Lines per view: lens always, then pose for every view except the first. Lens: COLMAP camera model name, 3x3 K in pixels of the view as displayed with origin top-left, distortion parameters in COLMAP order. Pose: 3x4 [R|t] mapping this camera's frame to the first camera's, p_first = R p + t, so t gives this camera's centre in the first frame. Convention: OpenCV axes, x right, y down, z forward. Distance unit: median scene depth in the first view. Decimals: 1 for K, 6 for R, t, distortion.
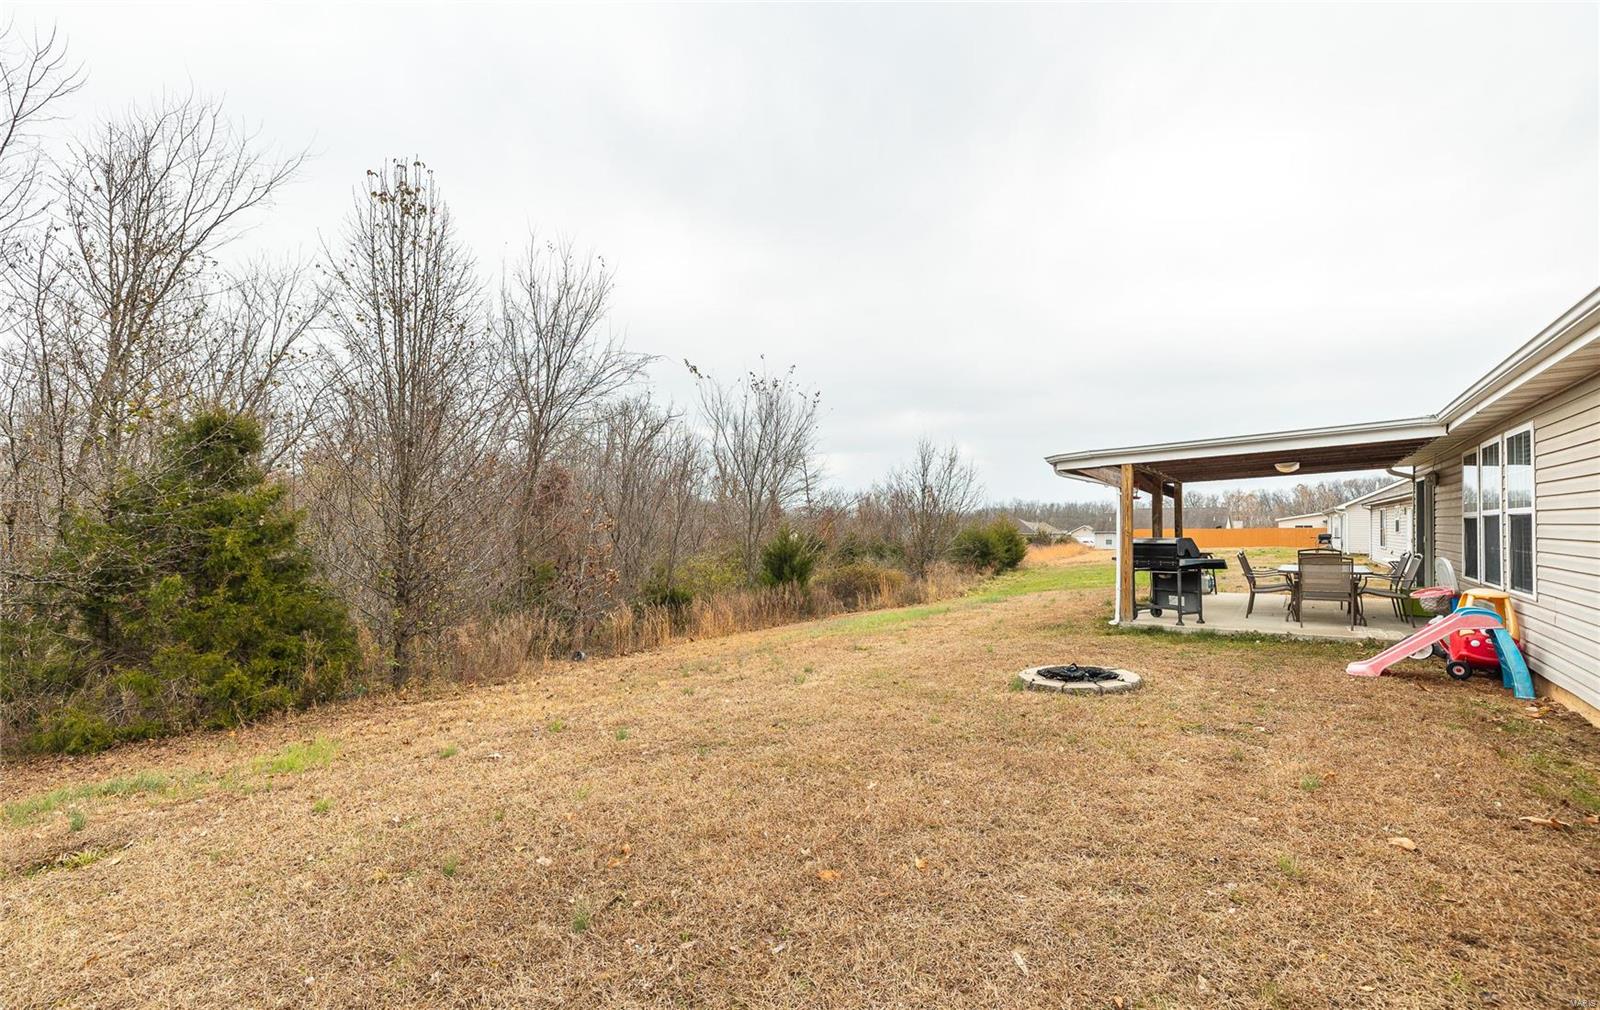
lens RADIAL K [[679.1, 0, 798.2], [0, 679.1, 524.7], [0, 0, 1]] dist [-0.000128, -0.000112]
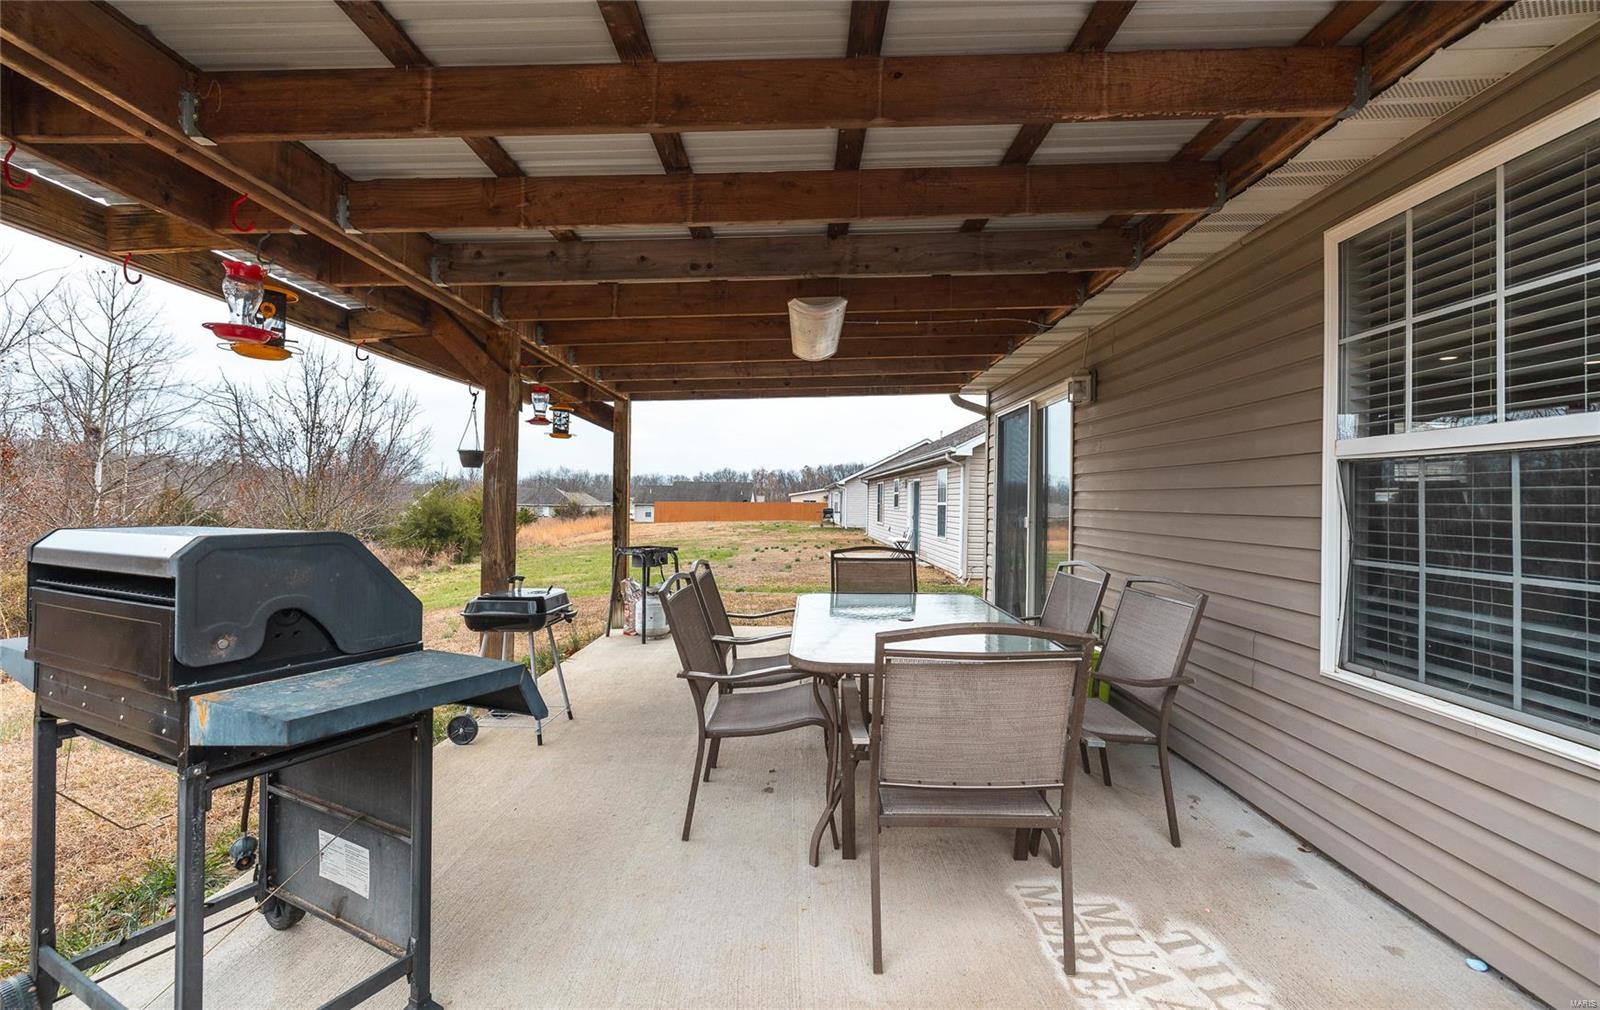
lens RADIAL K [[673.9, 0, 800.0], [0, 673.9, 505.0], [0, 0, 1]] dist [-0.000163, -0.000044]
pose [[0.807914, 0.012519, 0.589167, 0.169122], [-0.020103, 0.999778, 0.006324, 0.003355], [-0.588957, -0.016953, 0.807987, 0.241888]]
